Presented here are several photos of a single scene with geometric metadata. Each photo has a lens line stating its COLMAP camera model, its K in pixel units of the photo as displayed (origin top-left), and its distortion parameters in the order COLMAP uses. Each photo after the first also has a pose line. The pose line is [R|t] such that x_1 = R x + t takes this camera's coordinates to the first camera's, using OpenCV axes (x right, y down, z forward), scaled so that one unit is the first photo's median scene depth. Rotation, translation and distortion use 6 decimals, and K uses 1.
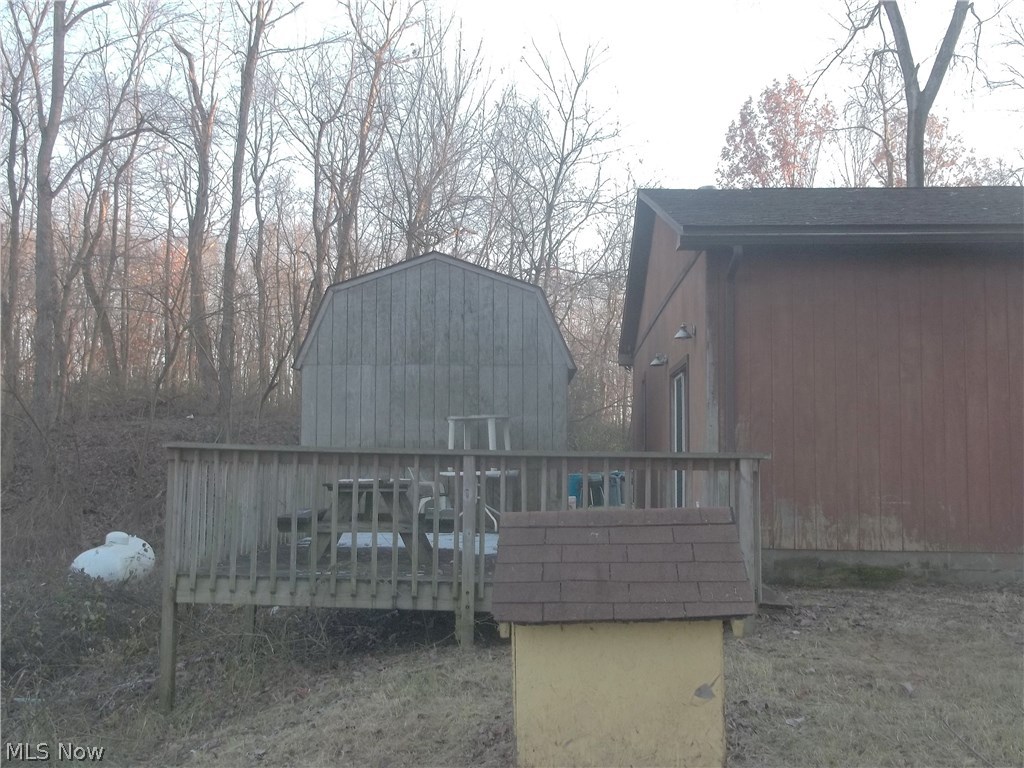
lens RADIAL K [[984.9, 0, 512.0], [0, 984.9, 384.0], [0, 0, 1]] dist [0.010102, -0.010164]
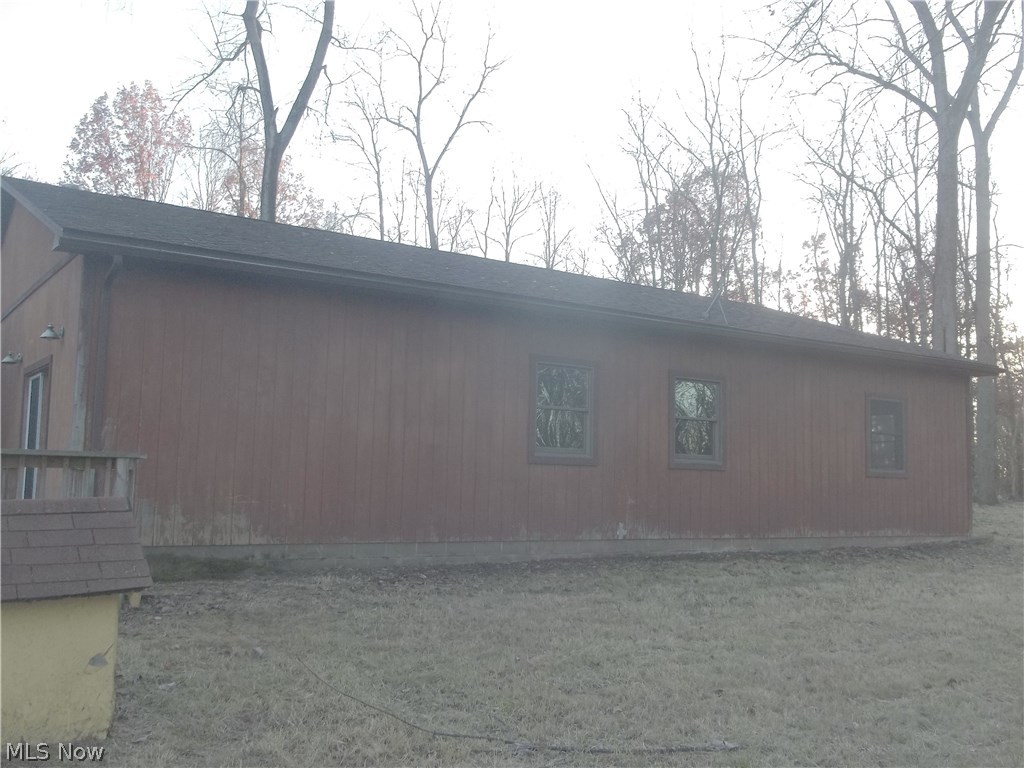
lens RADIAL K [[984.9, 0, 512.0], [0, 984.9, 384.0], [0, 0, 1]] dist [0.010102, -0.010164]
pose [[0.792549, 0.067405, 0.606072, -0.063203], [-0.060136, 0.997667, -0.032319, 0.003895], [-0.606836, -0.010833, 0.794753, -0.081082]]
